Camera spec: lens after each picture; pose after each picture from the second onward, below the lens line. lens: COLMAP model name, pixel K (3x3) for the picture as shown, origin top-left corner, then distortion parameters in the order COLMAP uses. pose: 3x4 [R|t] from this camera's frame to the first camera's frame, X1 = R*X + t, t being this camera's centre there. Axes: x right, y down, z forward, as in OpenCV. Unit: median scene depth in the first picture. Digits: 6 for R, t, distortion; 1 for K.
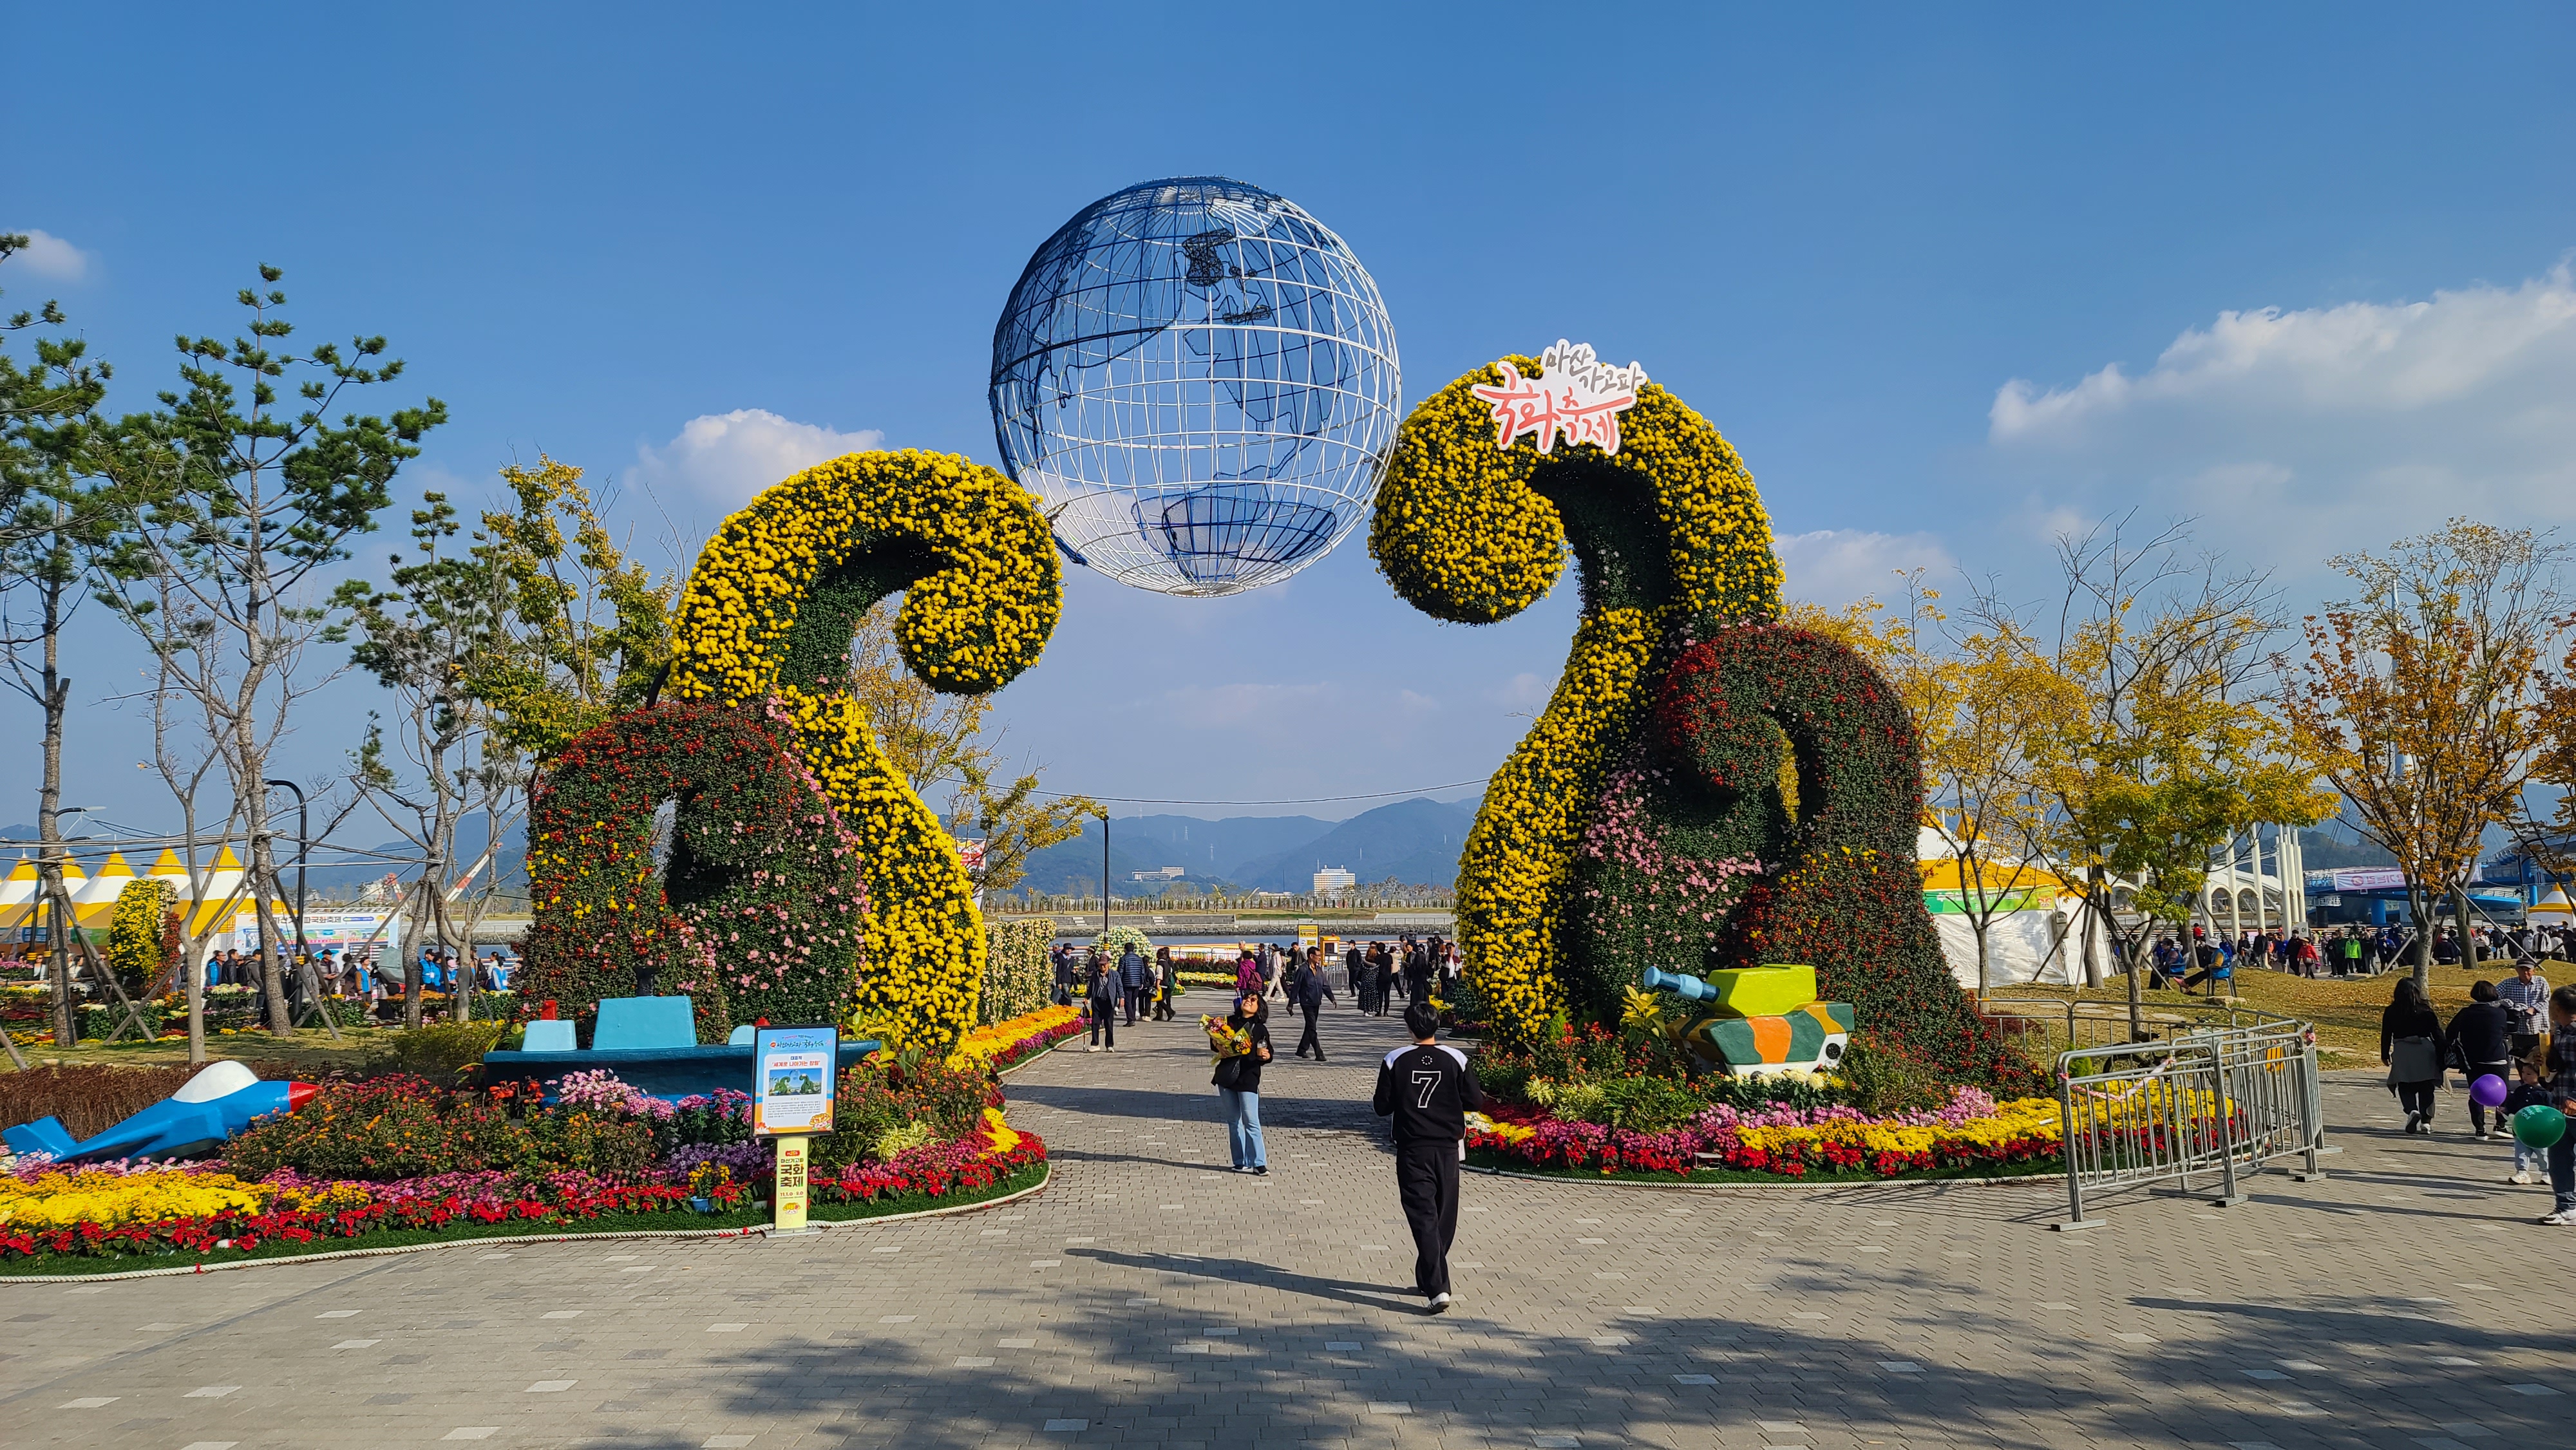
lens RADIAL K [[1910.5, 0, 1284.8], [0, 1910.5, 724.5], [0, 0, 1]] dist [0.073955, -0.001453]
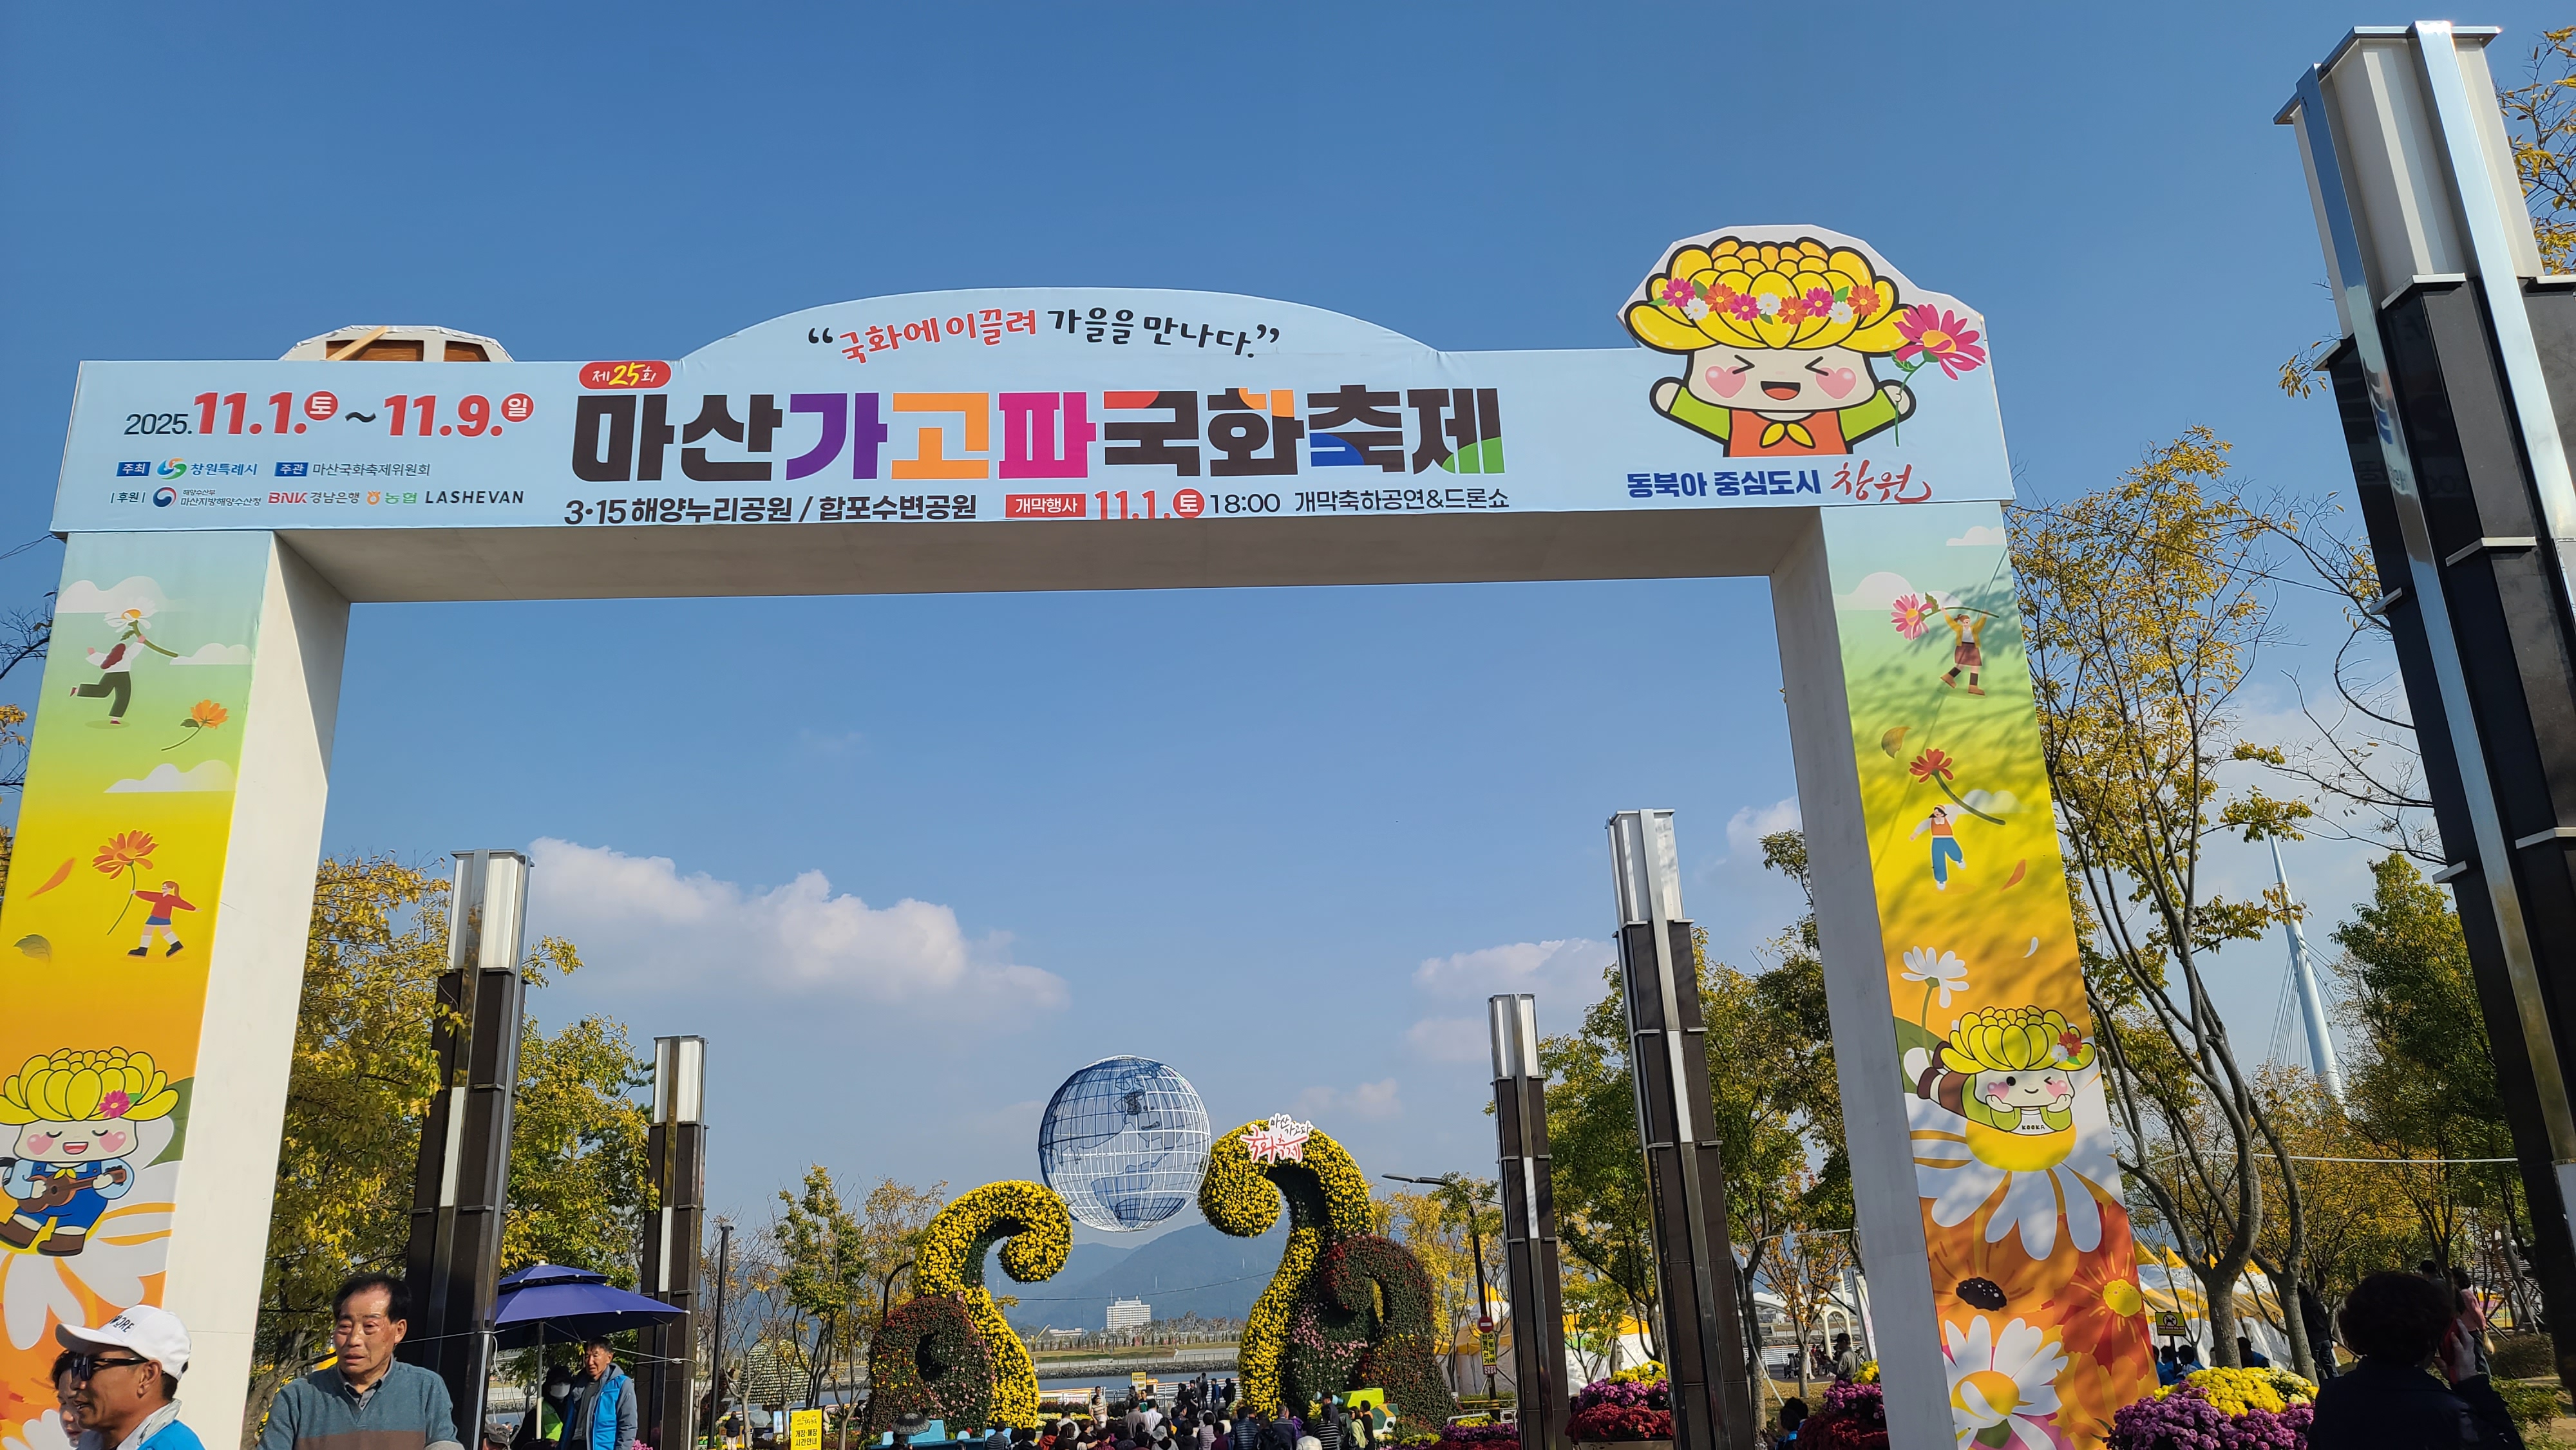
lens RADIAL K [[1910.5, 0, 1288.7], [0, 1910.5, 723.9], [0, 0, 1]] dist [0.073955, -0.001453]
pose [[0.993786, -0.003603, 0.111247, -0.106261], [0.027213, 0.977008, -0.211457, -0.172475], [-0.107927, 0.213170, 0.971036, -1.443648]]
